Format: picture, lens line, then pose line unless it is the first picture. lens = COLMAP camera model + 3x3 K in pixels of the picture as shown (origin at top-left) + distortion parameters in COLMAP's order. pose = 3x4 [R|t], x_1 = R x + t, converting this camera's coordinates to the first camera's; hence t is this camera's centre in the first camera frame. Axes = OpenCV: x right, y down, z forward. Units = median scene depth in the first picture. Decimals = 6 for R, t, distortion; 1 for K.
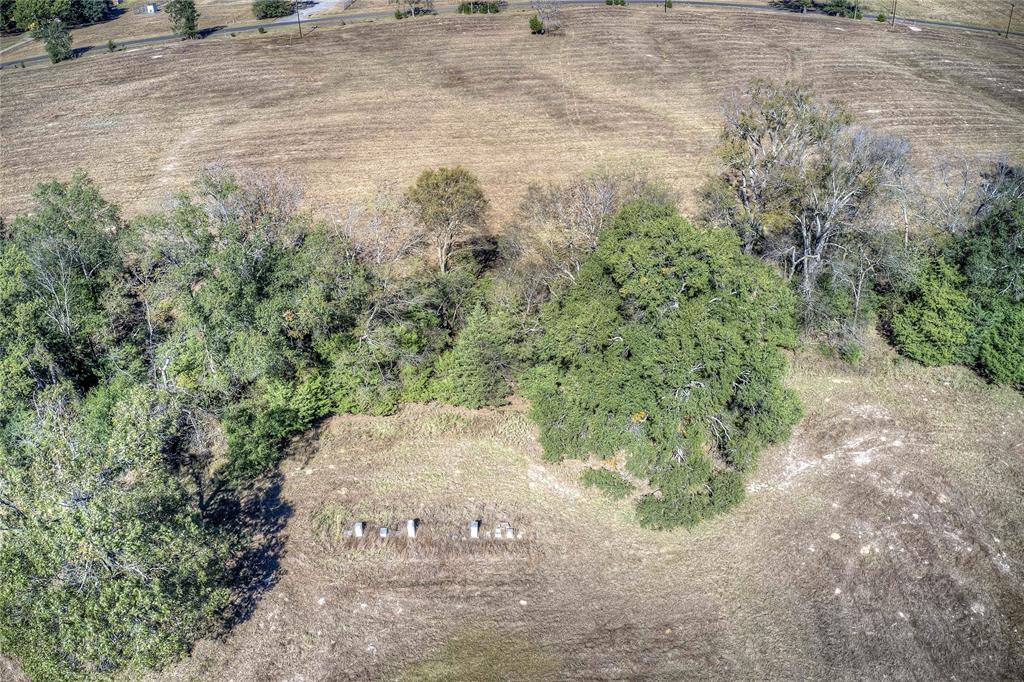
lens RADIAL K [[807.9, 0, 512.0], [0, 807.9, 341.0], [0, 0, 1]] dist [-0.189529, 0.013433]
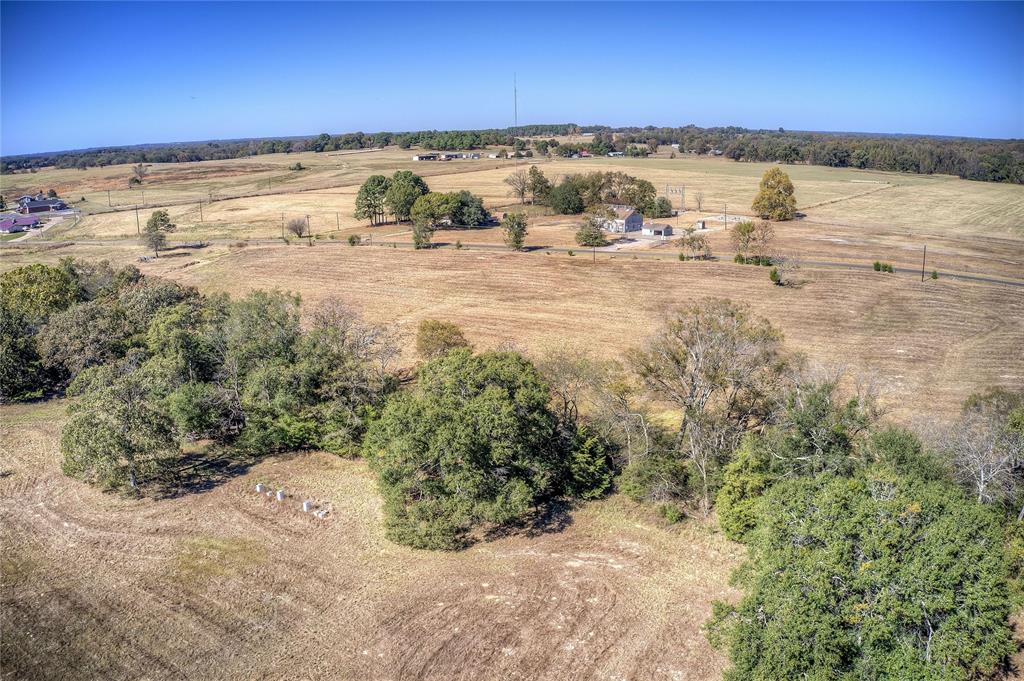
lens RADIAL K [[807.9, 0, 512.0], [0, 807.9, 340.5], [0, 0, 1]] dist [-0.189529, 0.013433]
pose [[0.827871, 0.147179, -0.541266, 0.937210], [-0.306292, 0.927013, -0.216405, 0.119200], [0.469910, 0.344941, 0.812527, -0.191832]]
